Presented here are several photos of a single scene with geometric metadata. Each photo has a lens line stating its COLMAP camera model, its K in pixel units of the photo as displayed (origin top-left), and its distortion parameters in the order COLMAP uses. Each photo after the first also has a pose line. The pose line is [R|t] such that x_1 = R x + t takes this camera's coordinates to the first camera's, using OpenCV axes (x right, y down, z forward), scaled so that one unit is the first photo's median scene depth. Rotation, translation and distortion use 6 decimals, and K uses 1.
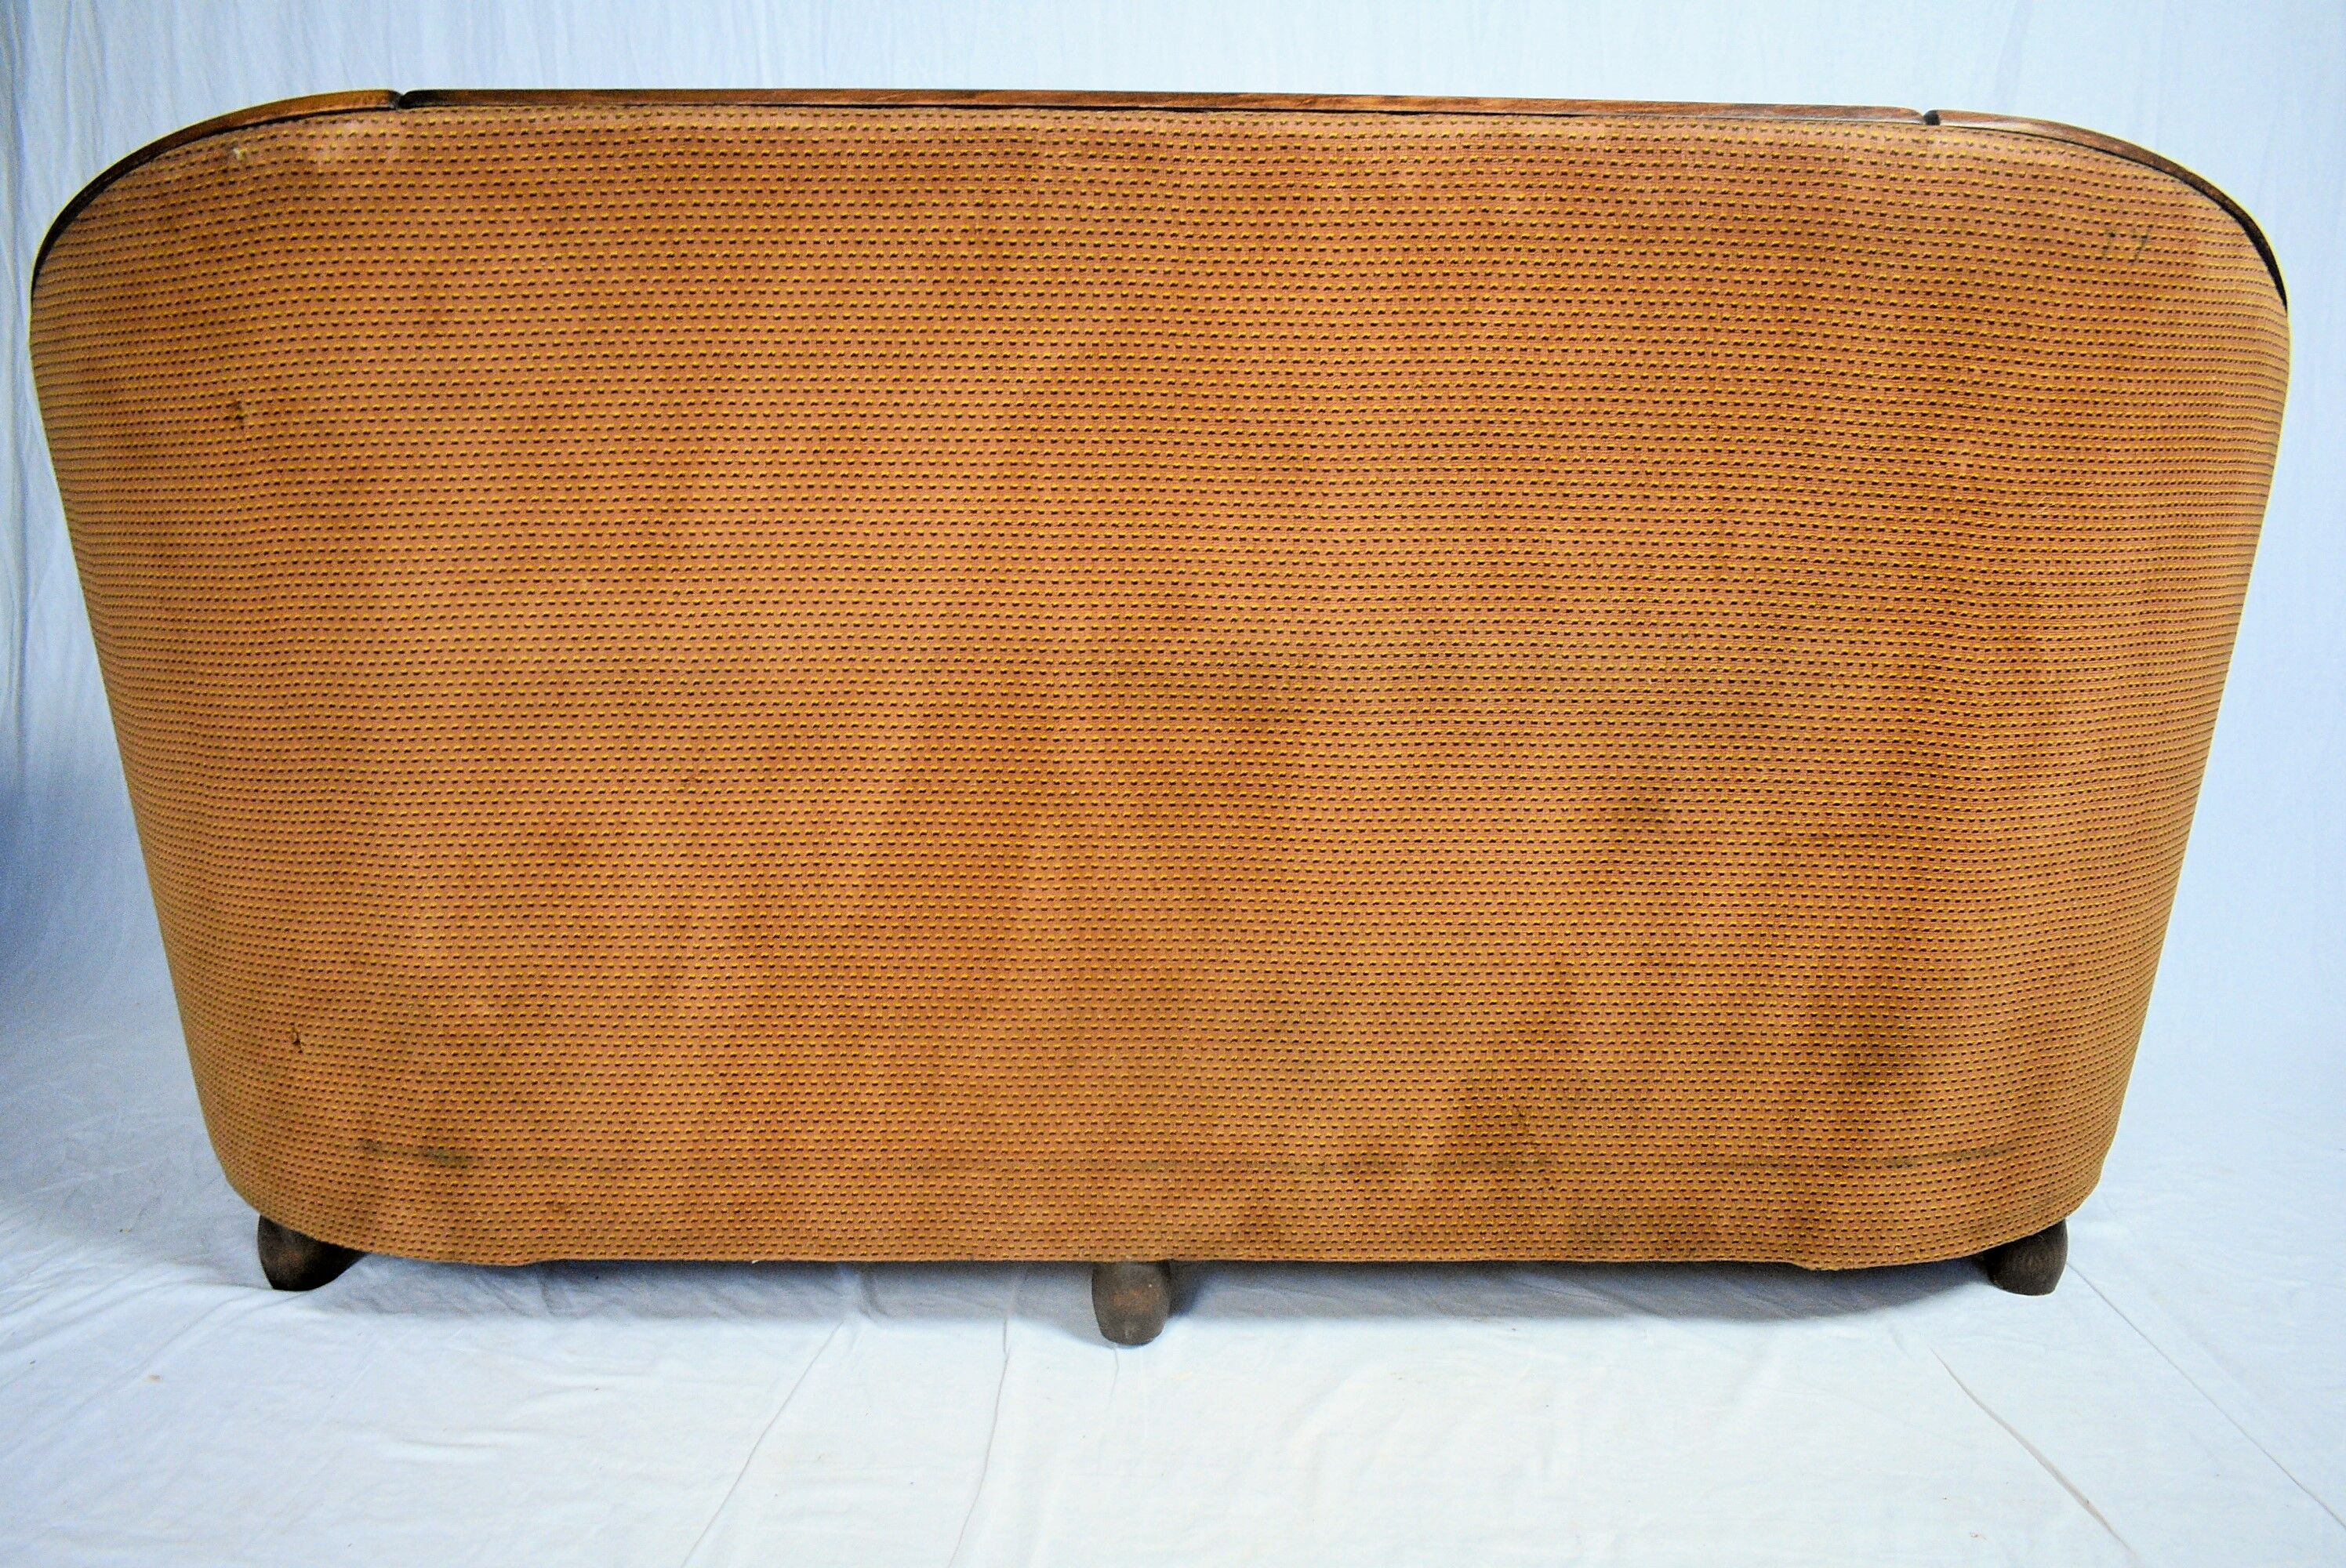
lens RADIAL K [[1790.7, 0, 1173.0], [0, 1790.7, 784.0], [0, 0, 1]] dist [-0.028367, 0.007622]
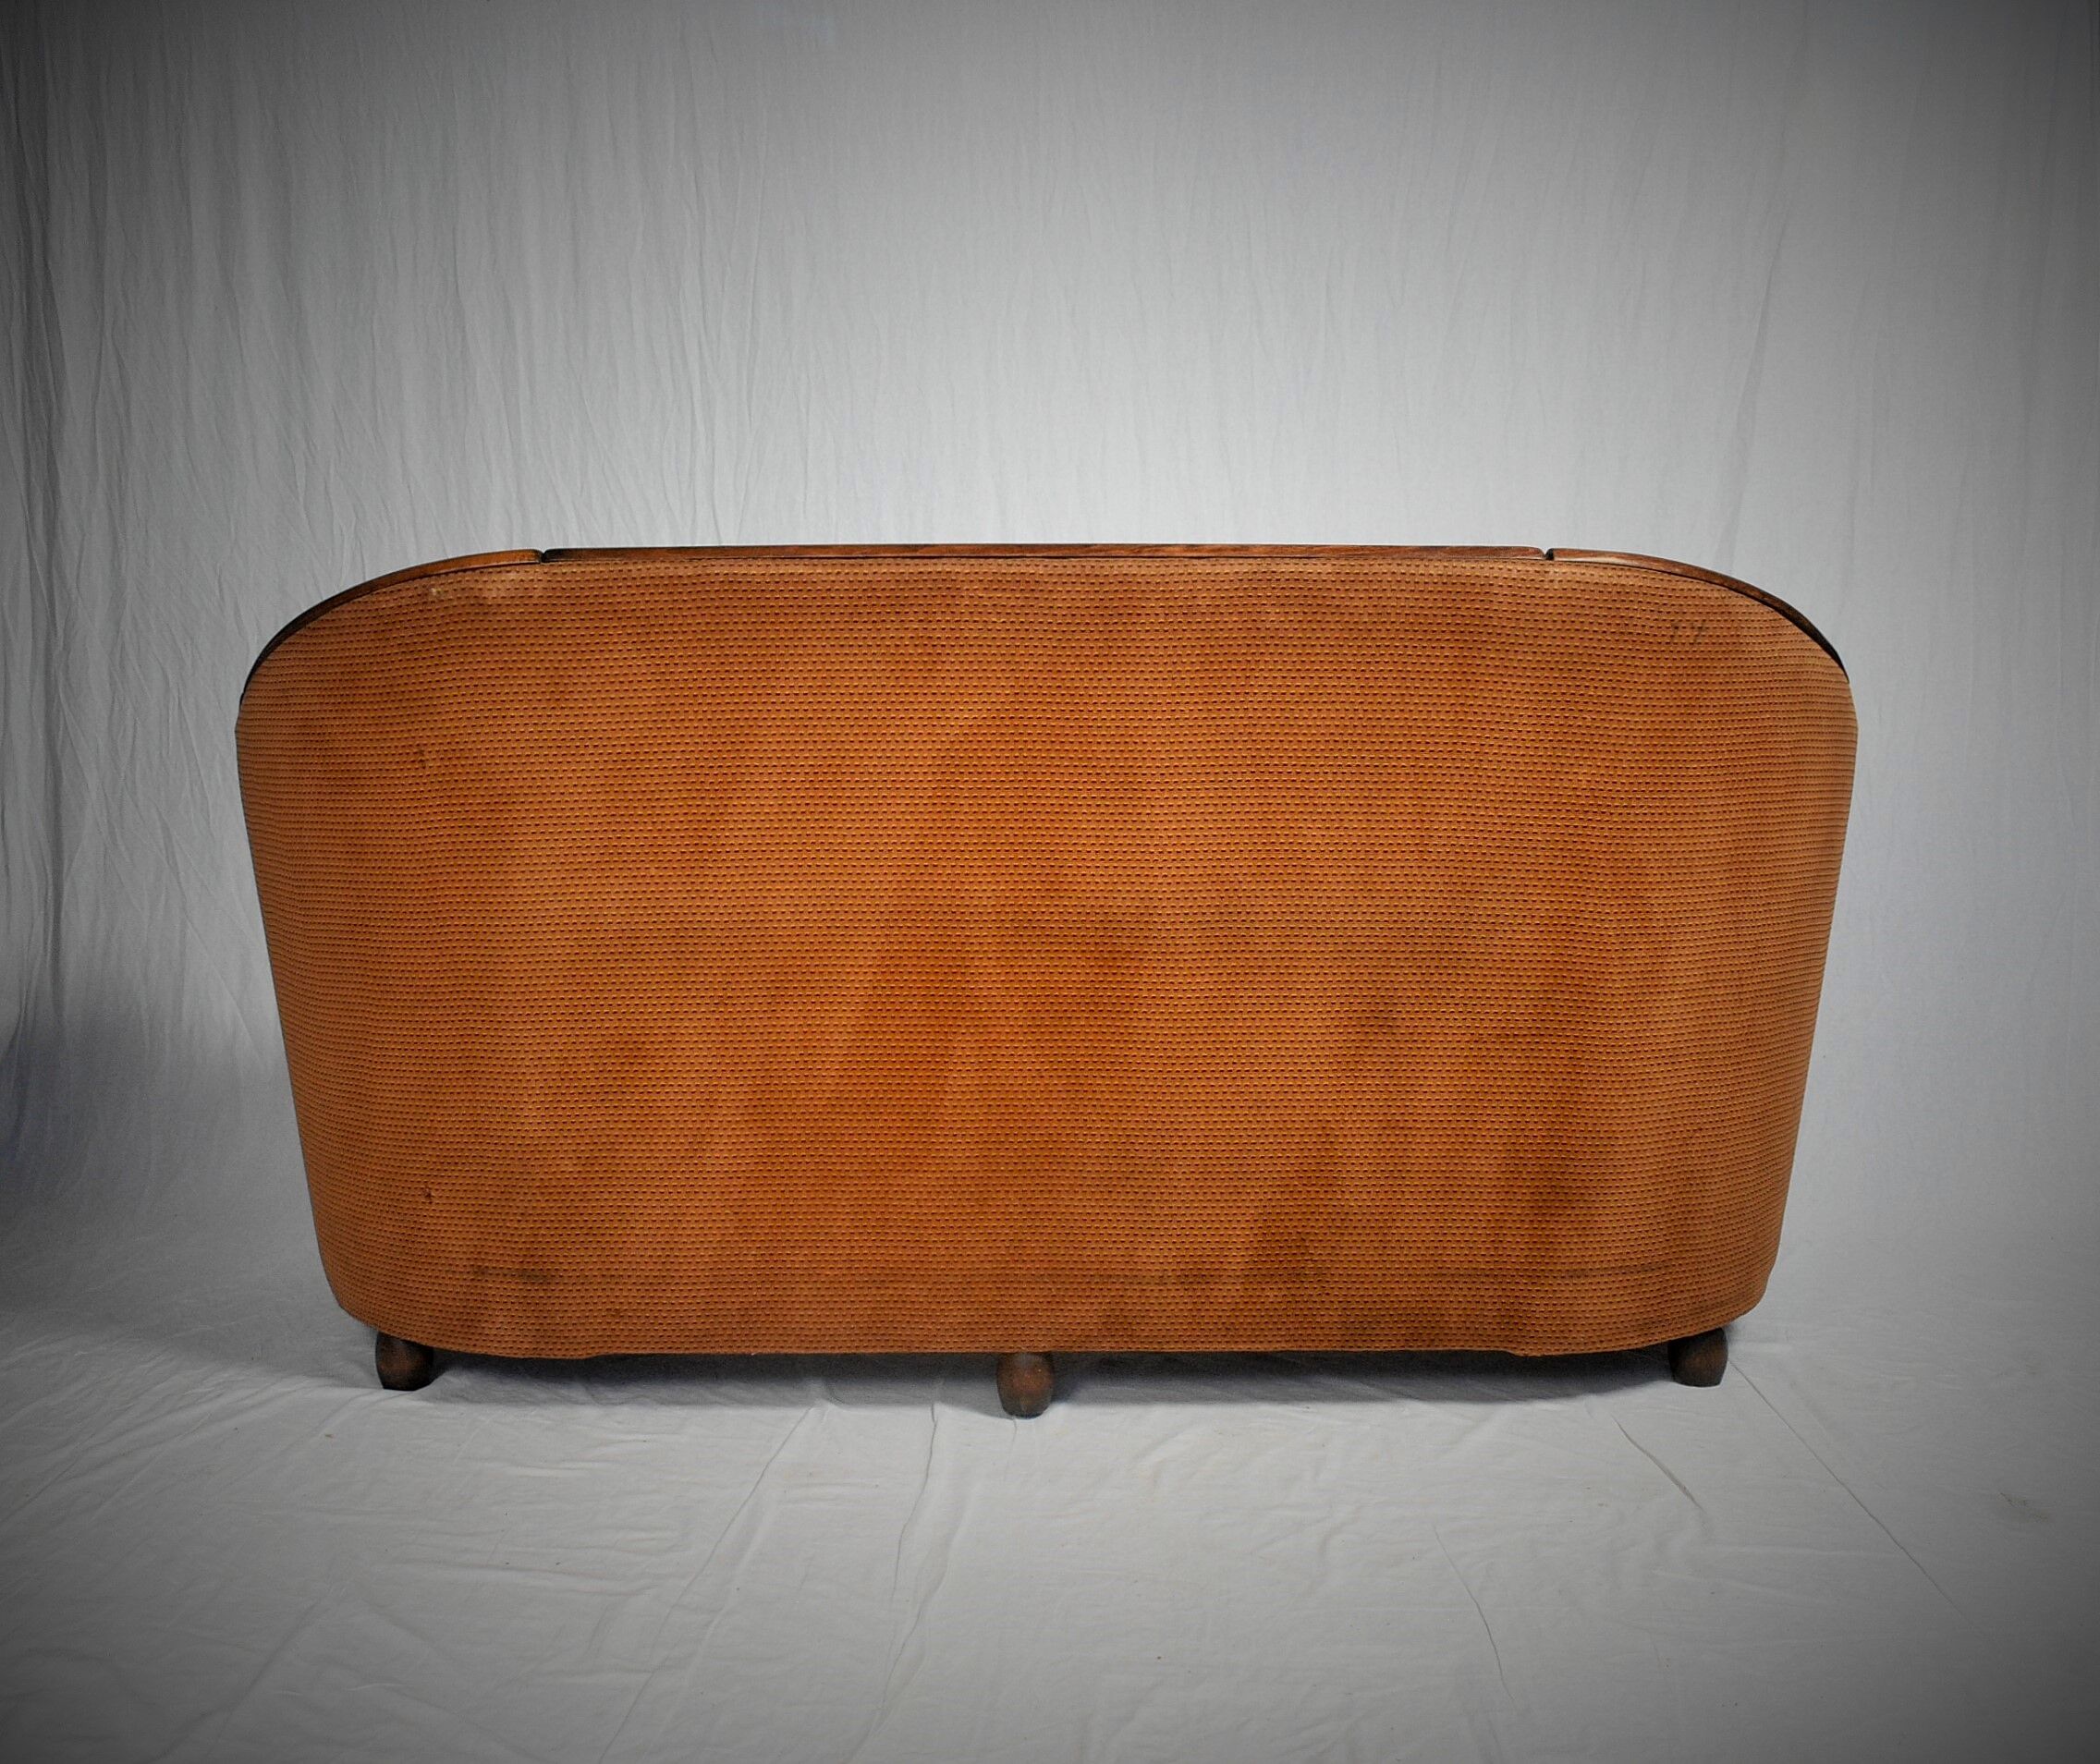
lens RADIAL K [[2096.5, 0, 1023.2], [0, 2096.5, 924.3], [0, 0, 1]] dist [-0.019965, 0.004627]
pose [[0.999870, -0.009744, -0.012813, -0.001100], [0.008902, 0.997898, -0.064184, 0.046000], [0.013411, 0.064061, 0.997856, -0.714751]]
